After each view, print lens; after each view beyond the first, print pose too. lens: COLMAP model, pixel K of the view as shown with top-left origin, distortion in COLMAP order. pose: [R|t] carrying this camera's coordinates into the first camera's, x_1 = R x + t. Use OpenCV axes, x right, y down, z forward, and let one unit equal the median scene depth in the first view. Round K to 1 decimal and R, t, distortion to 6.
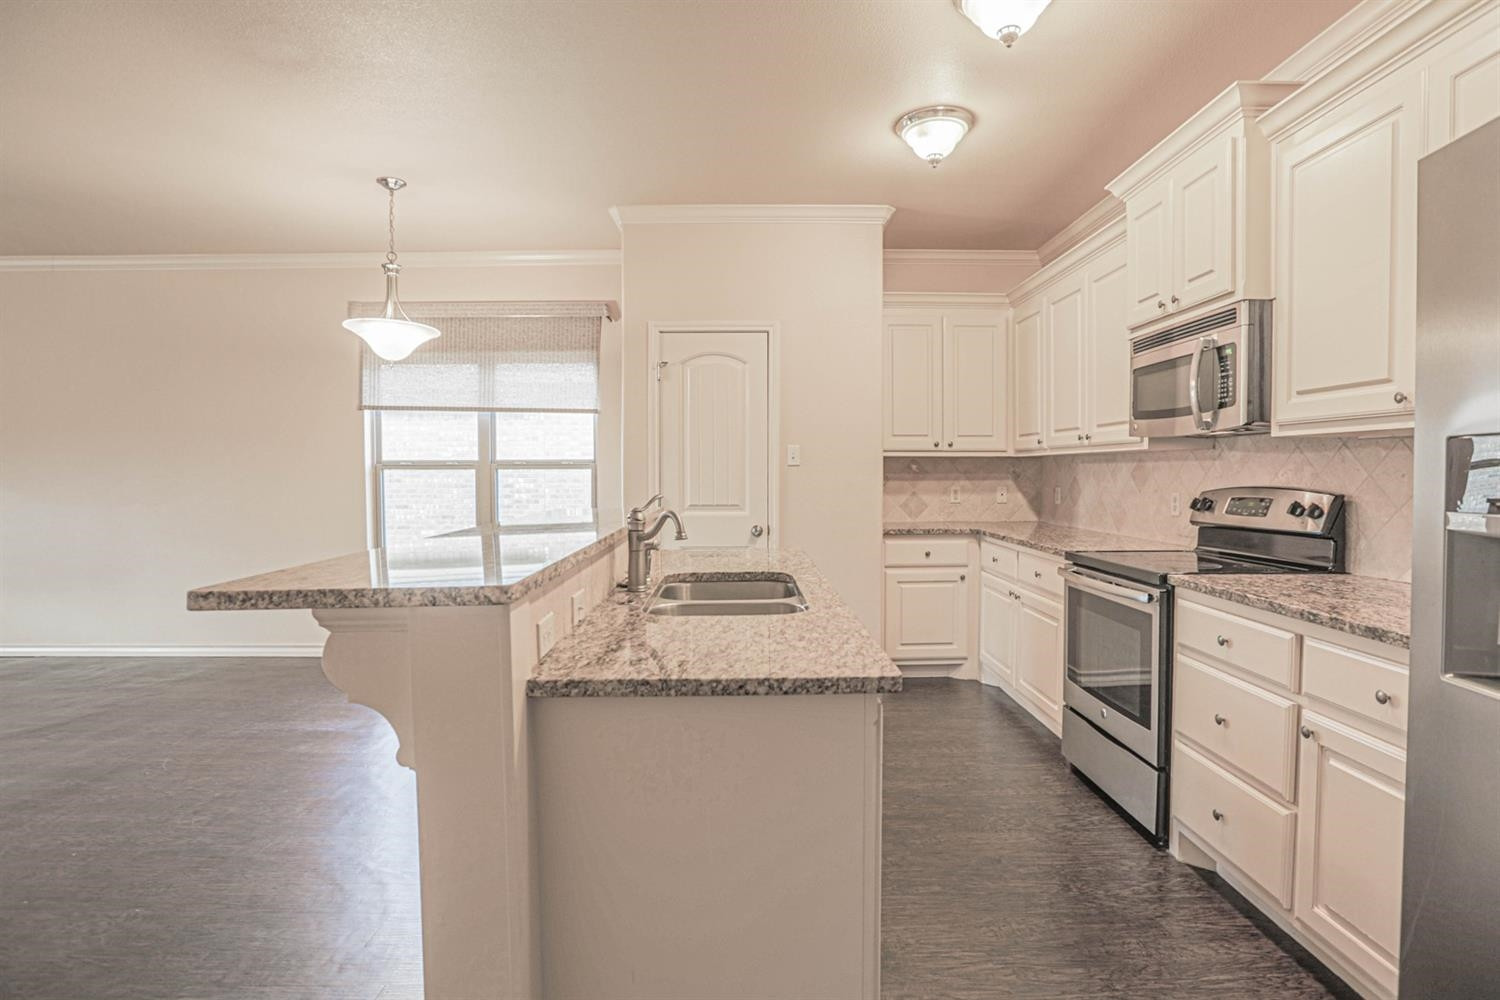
lens RADIAL K [[742.3, 0, 750.8], [0, 742.3, 496.7], [0, 0, 1]] dist [-0.053695, 0.021444]
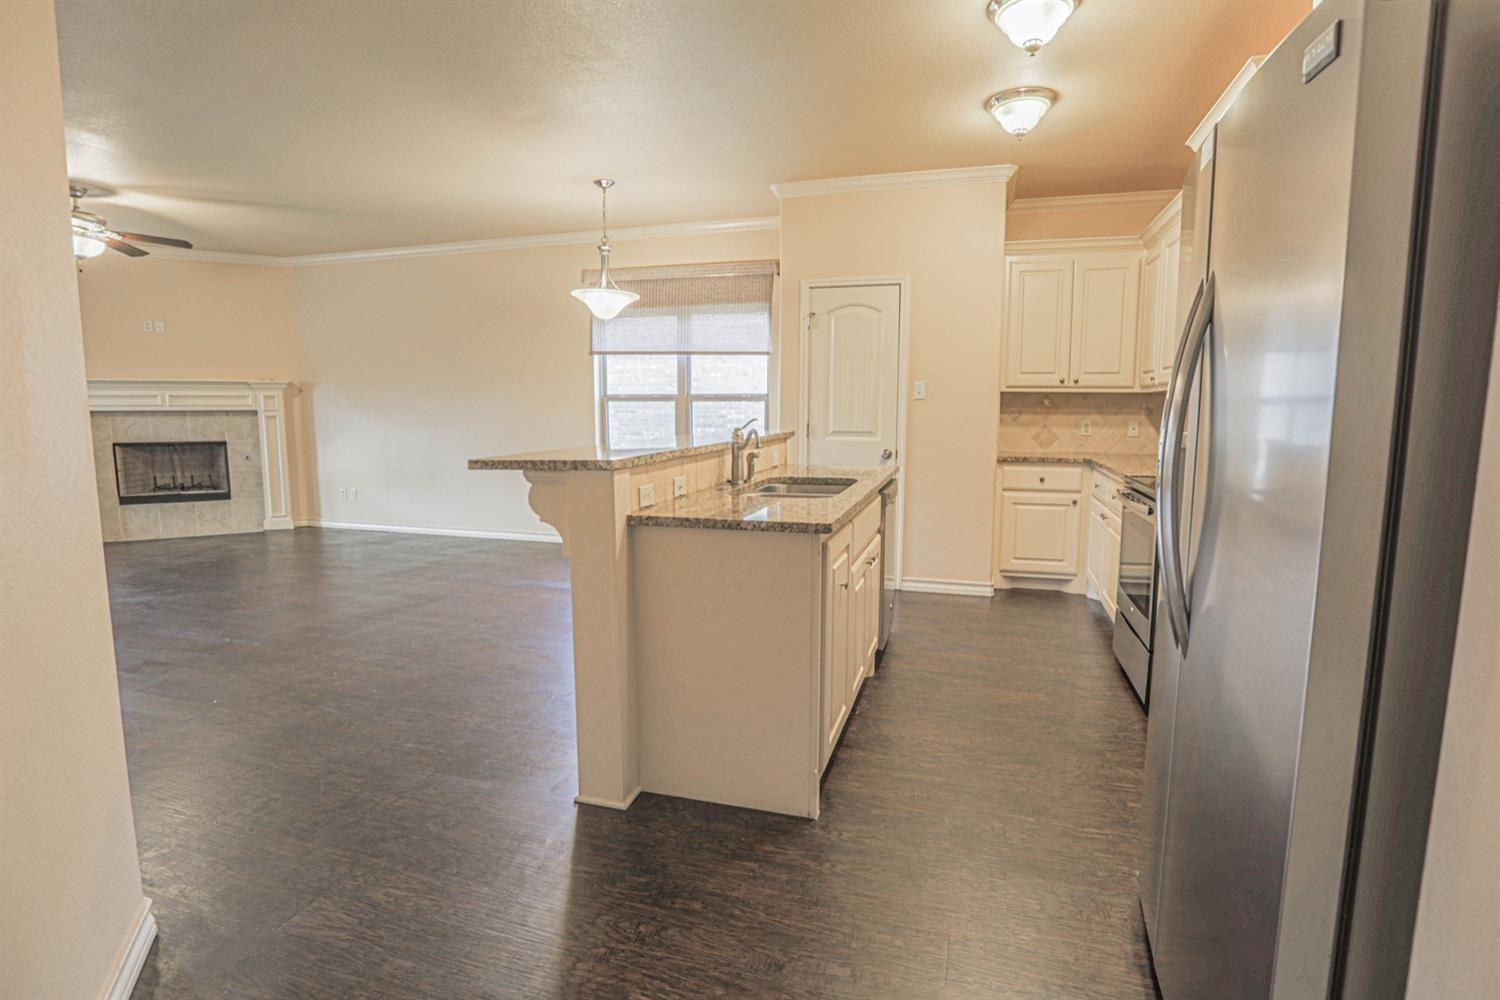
lens RADIAL K [[724.9, 0, 750.0], [0, 724.9, 500.0], [0, 0, 1]] dist [-0.069143, 0.036530]
pose [[0.953410, 0.044315, -0.298404, 0.148359], [-0.015493, 0.995039, 0.098269, 0.008355], [0.301279, -0.089068, 0.949367, -0.174380]]
